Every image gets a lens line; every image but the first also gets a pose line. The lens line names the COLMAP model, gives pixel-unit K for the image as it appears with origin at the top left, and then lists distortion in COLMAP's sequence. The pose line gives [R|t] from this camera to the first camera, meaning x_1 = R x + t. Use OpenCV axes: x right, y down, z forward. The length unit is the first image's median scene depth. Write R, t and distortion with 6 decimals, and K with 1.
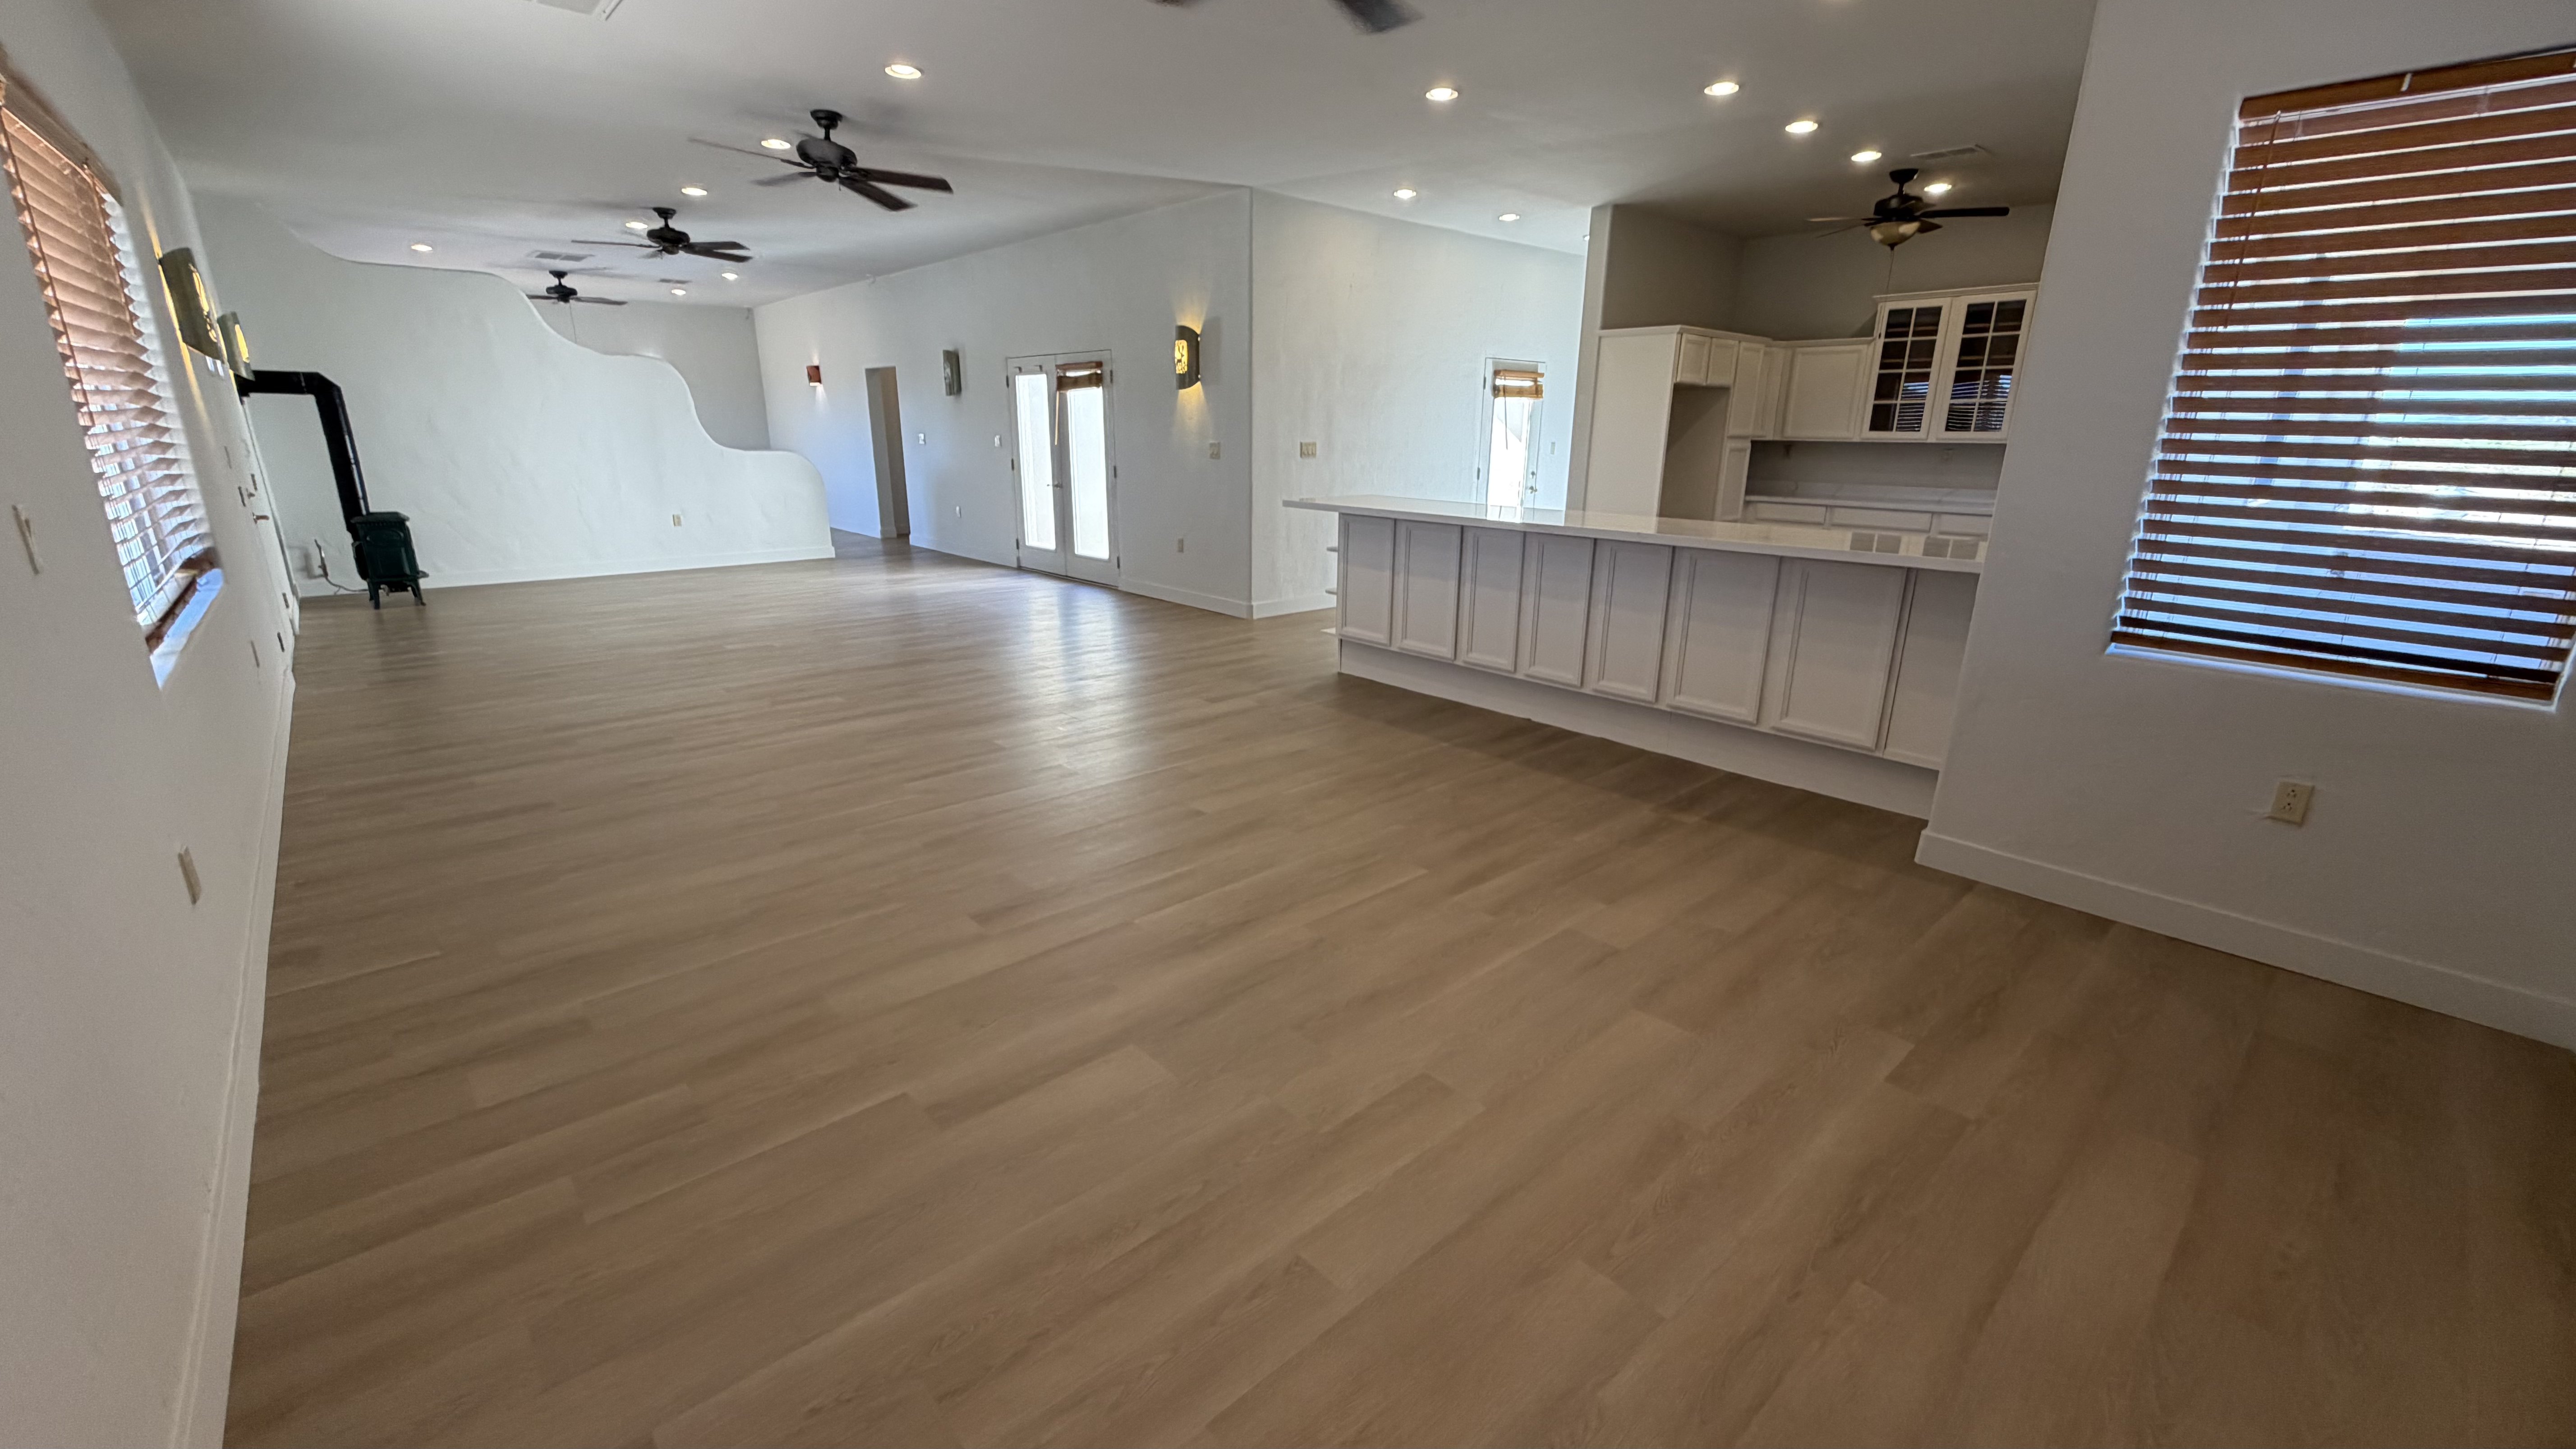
lens RADIAL K [[1028.6, 0, 1278.8], [0, 1028.6, 730.8], [0, 0, 1]] dist [-0.001514, 0.000364]
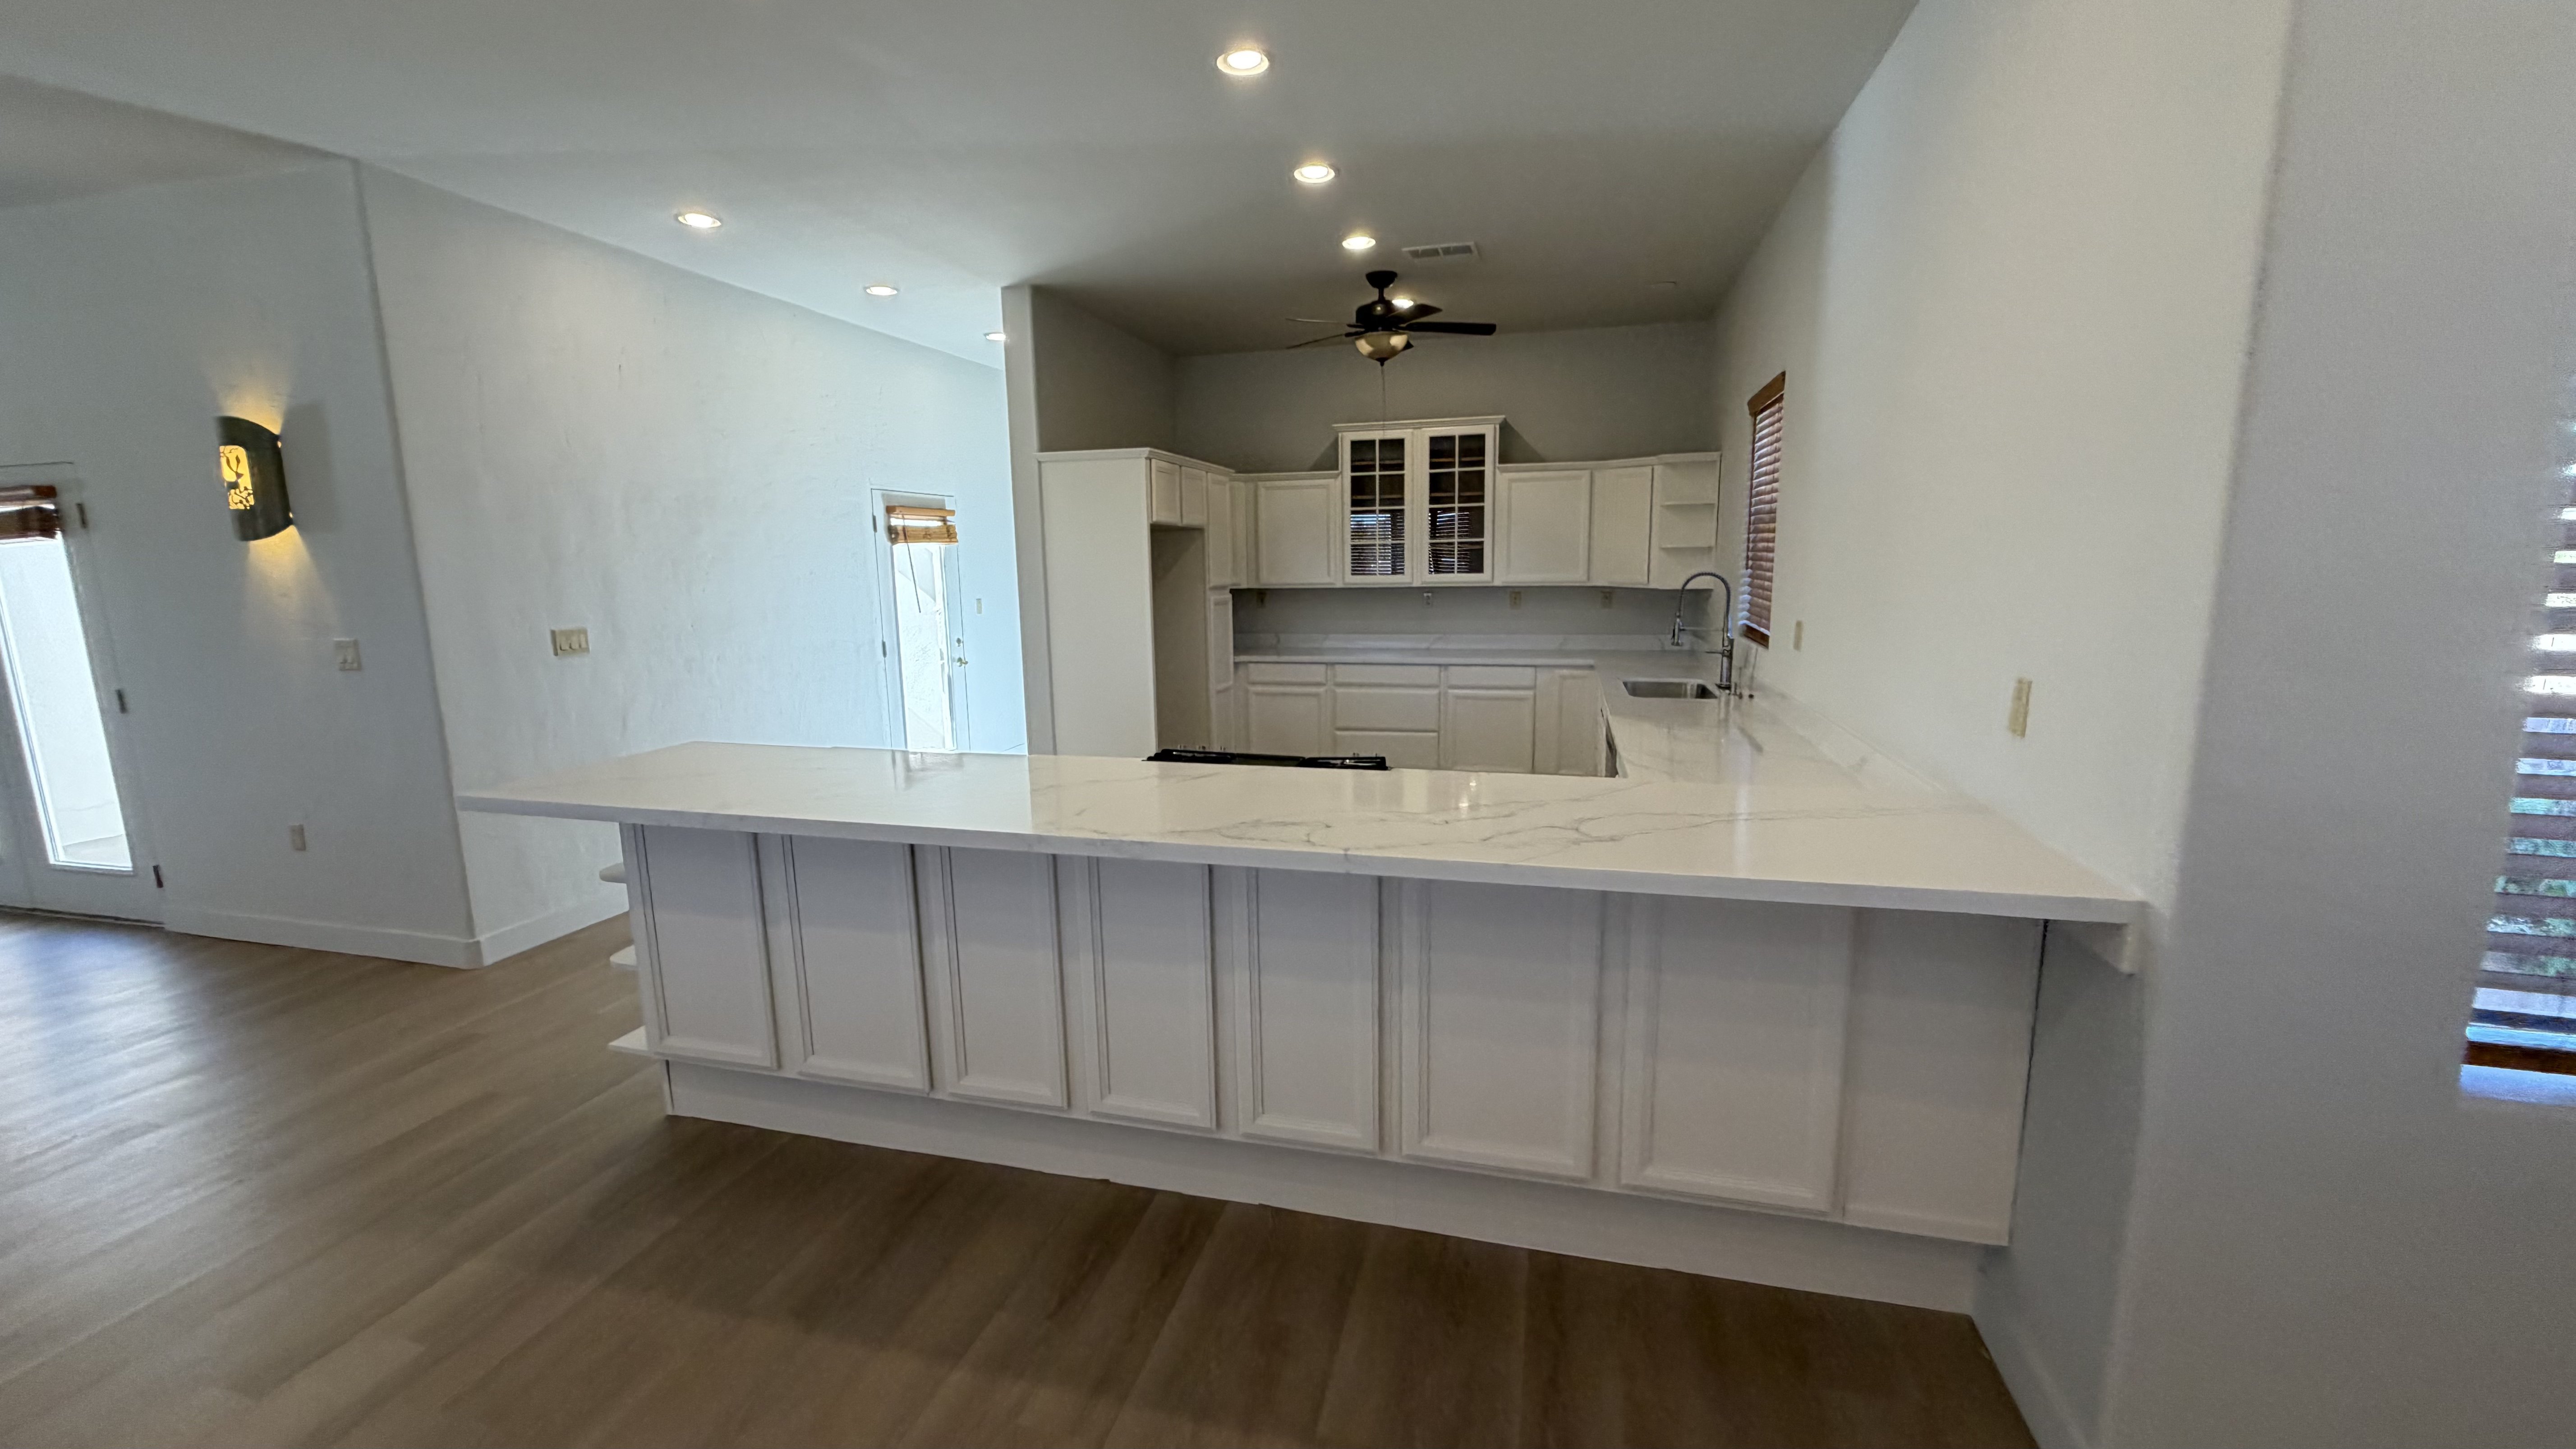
lens RADIAL K [[1028.6, 0, 1278.8], [0, 1028.6, 730.8], [0, 0, 1]] dist [-0.001514, 0.000364]
pose [[0.838931, -0.112546, 0.532473, 0.049217], [0.177316, 0.981523, -0.071909, -0.117260], [-0.514542, 0.154743, 0.843387, 0.337759]]
